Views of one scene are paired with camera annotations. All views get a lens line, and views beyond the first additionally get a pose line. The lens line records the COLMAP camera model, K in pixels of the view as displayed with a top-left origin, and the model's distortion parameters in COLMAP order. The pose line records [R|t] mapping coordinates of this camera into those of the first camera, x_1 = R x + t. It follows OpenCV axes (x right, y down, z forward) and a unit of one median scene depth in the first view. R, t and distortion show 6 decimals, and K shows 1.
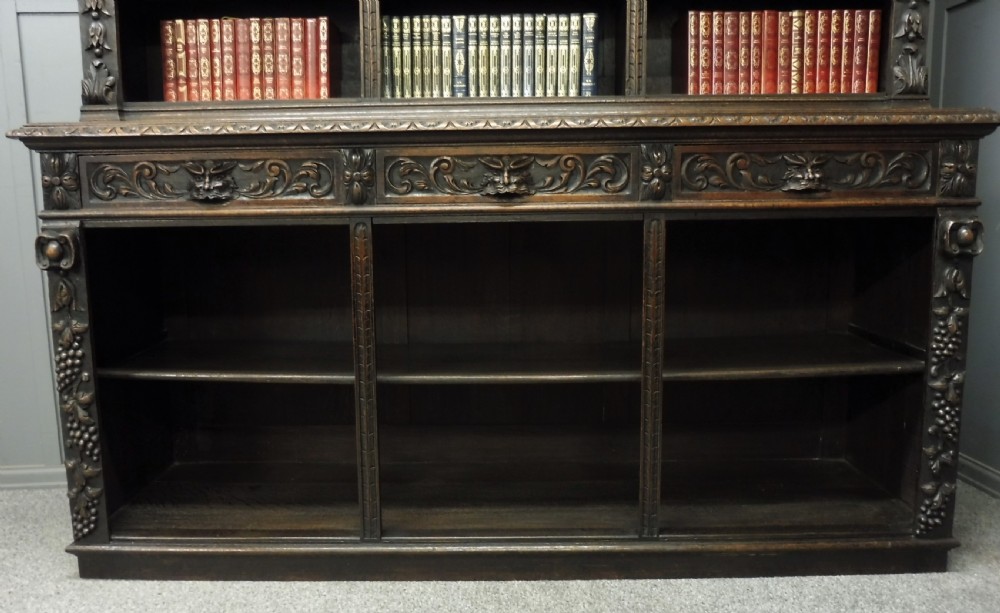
lens RADIAL K [[770.5, 0, 487.4], [0, 770.5, 304.4], [0, 0, 1]] dist [-0.046363, 0.006283]
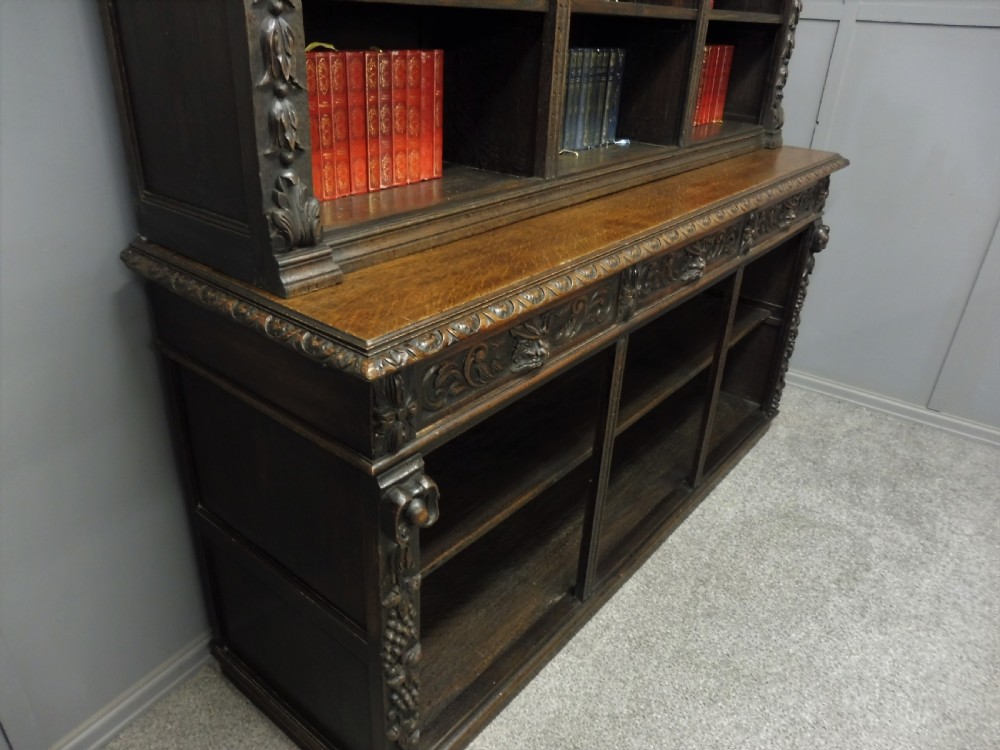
lens RADIAL K [[723.9, 0, 498.0], [0, 723.9, 382.6], [0, 0, 1]] dist [-0.040154, -0.004037]
pose [[0.613959, -0.331425, 0.716388, -0.881430], [0.058584, 0.924211, 0.377363, -0.383297], [-0.787161, -0.189717, 0.586843, 0.556176]]
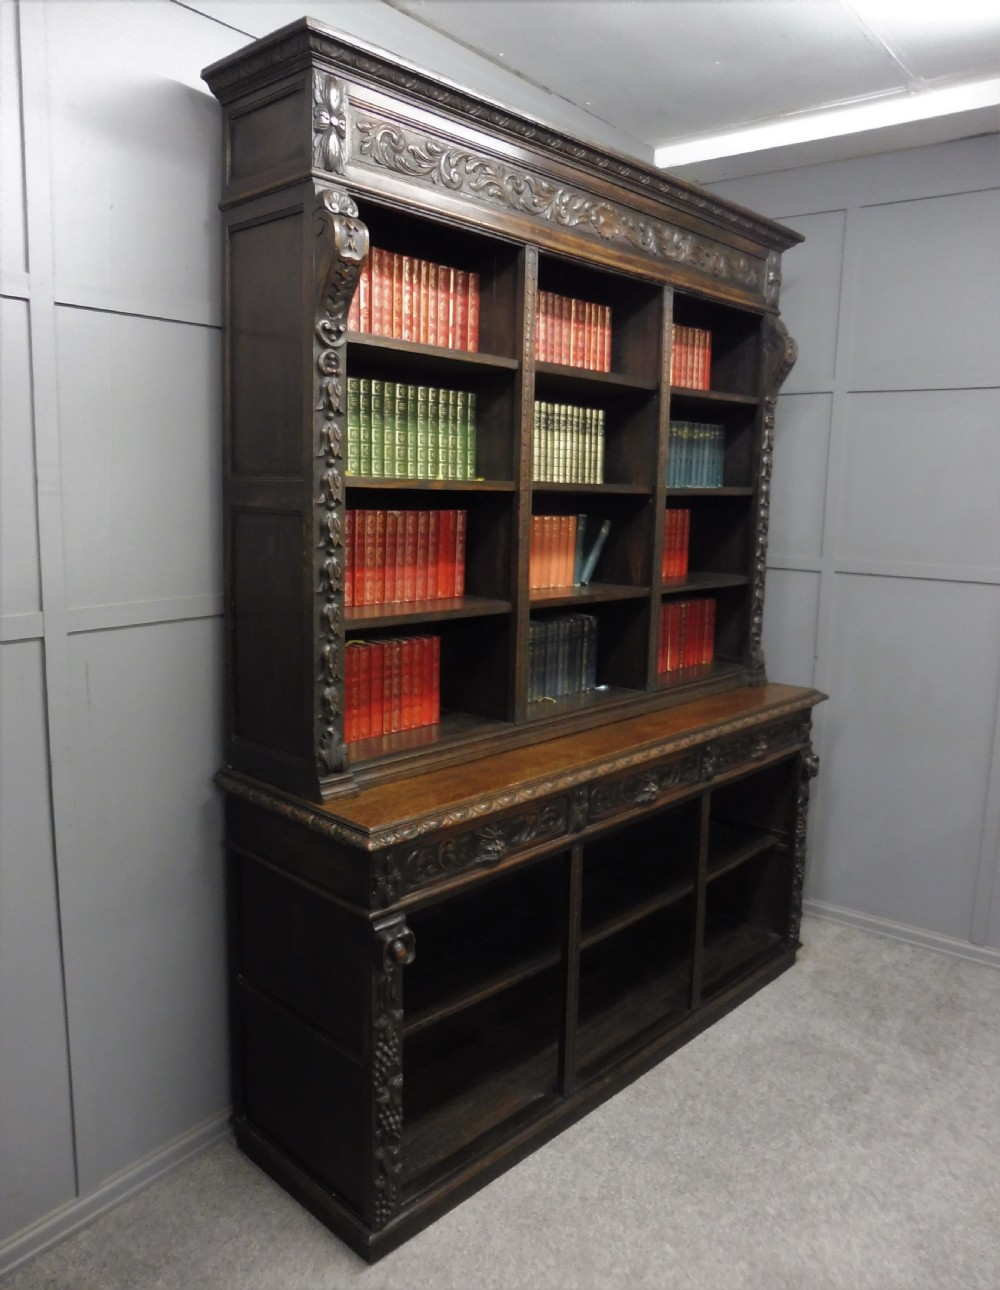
lens RADIAL K [[966.9, 0, 493.3], [0, 966.9, 627.7], [0, 0, 1]] dist [-0.042664, -0.003928]
pose [[0.683400, -0.080429, 0.725600, -1.271889], [0.078026, 0.996267, 0.036942, -0.490052], [-0.725863, 0.031369, 0.687124, 0.036942]]
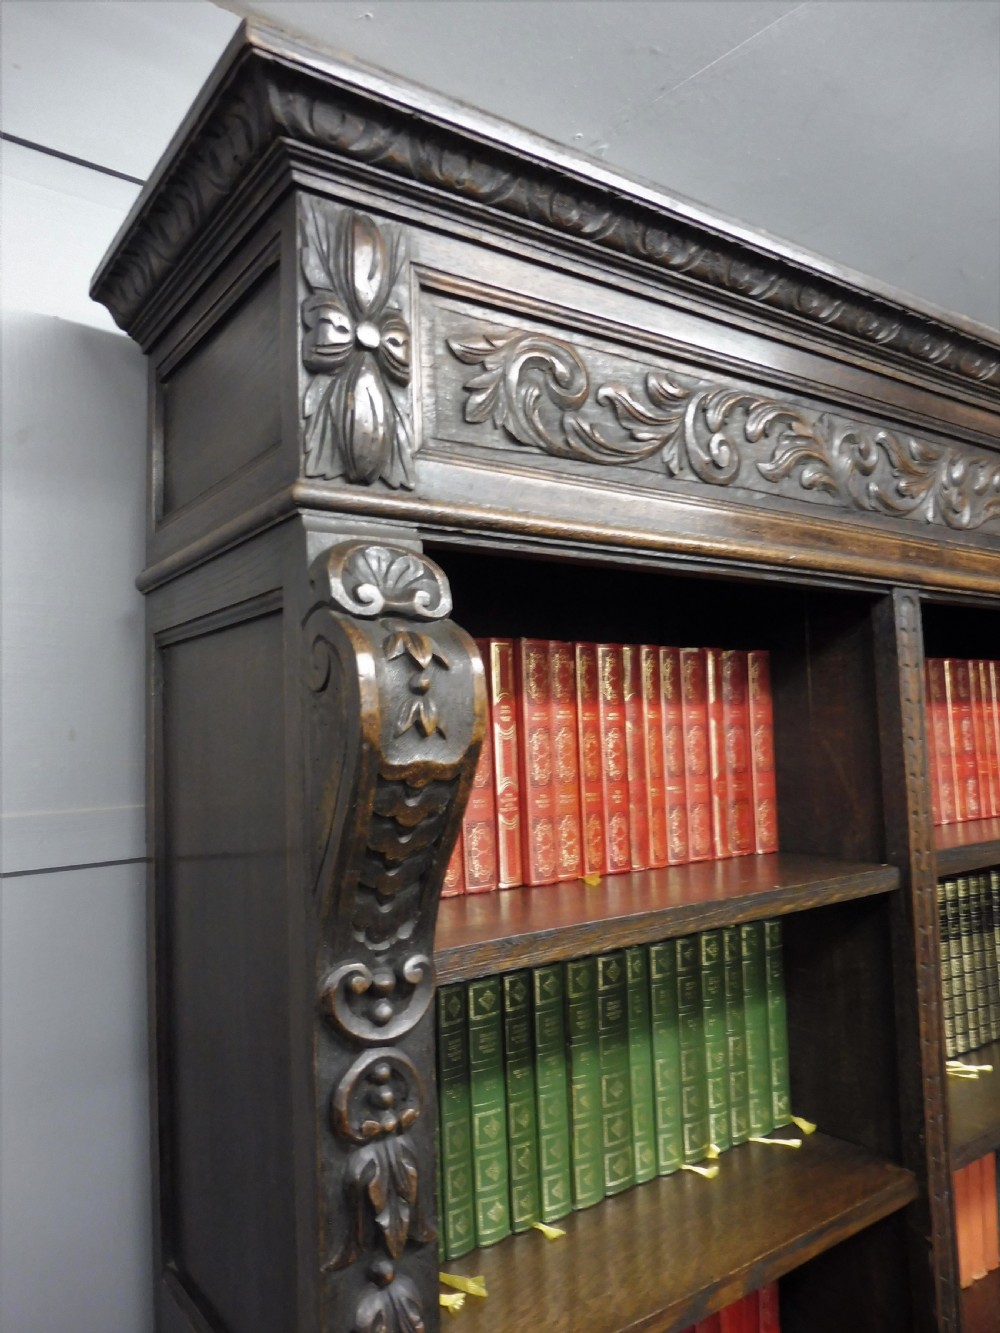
lens RADIAL K [[965.0, 0, 489.8], [0, 965.0, 668.5], [0, 0, 1]] dist [-0.040154, -0.004037]
pose [[0.816558, 0.024665, 0.576736, -0.703161], [0.109689, 0.974255, -0.196967, -0.859378], [-0.566746, 0.224096, 0.792830, 0.642196]]
